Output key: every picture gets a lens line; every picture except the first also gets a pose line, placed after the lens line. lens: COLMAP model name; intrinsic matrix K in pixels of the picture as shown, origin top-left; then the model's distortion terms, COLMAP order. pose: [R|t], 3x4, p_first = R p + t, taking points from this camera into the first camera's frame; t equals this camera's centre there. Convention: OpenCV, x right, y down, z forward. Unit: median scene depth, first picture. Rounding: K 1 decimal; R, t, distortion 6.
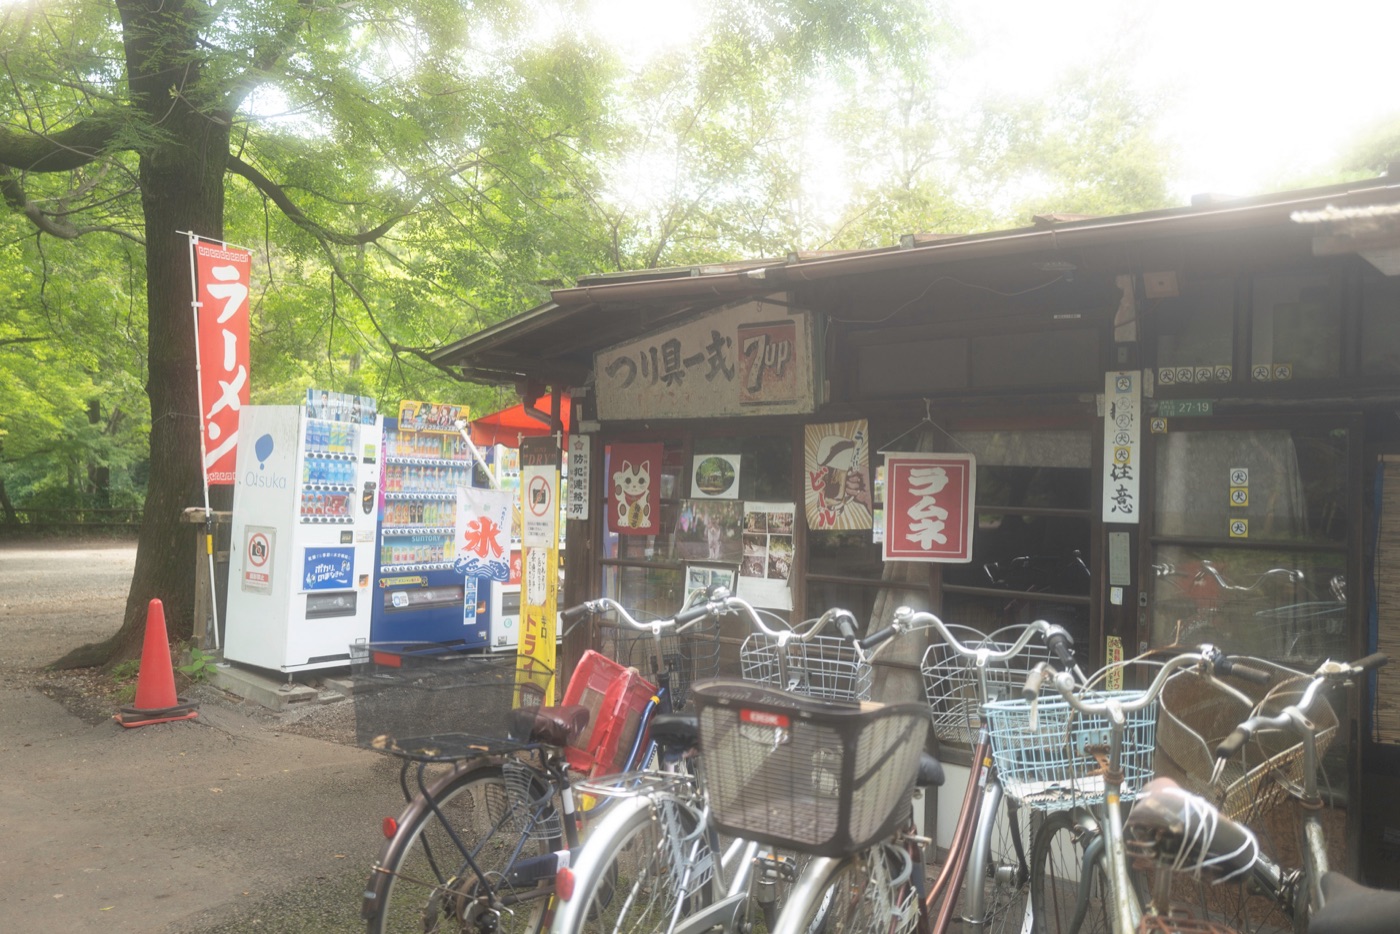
lens RADIAL K [[1168.3, 0, 700.1], [0, 1168.3, 469.2], [0, 0, 1]] dist [-0.002457, -0.000615]
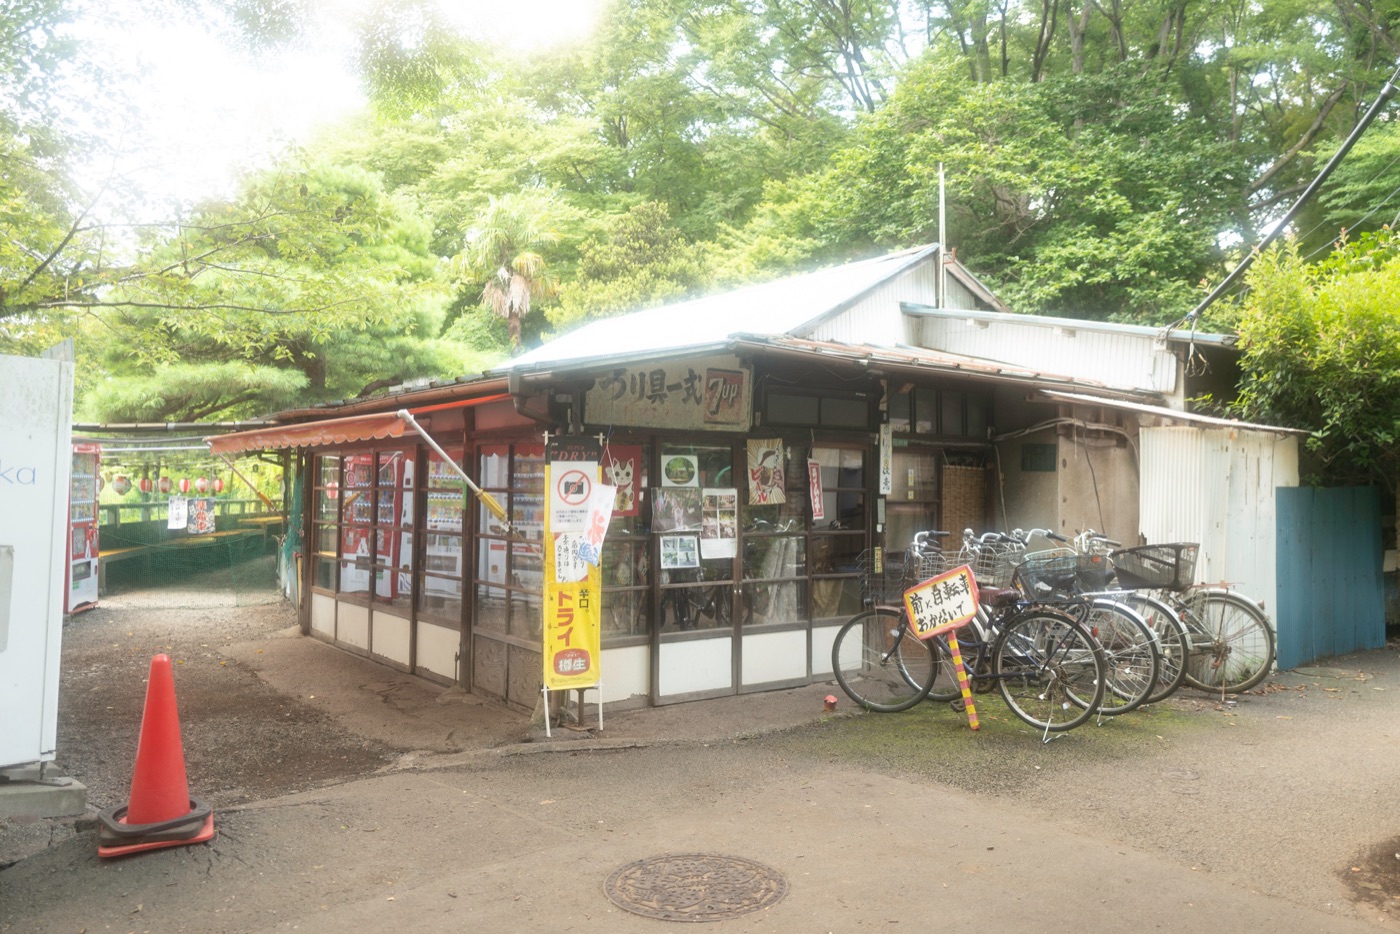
lens RADIAL K [[1168.3, 0, 700.0], [0, 1168.3, 466.2], [0, 0, 1]] dist [-0.002457, -0.000615]
pose [[0.160334, -0.004604, 0.987052, -1.416329], [-0.024581, 0.999660, 0.008656, -0.012938], [-0.986757, -0.025650, 0.160167, 0.772855]]
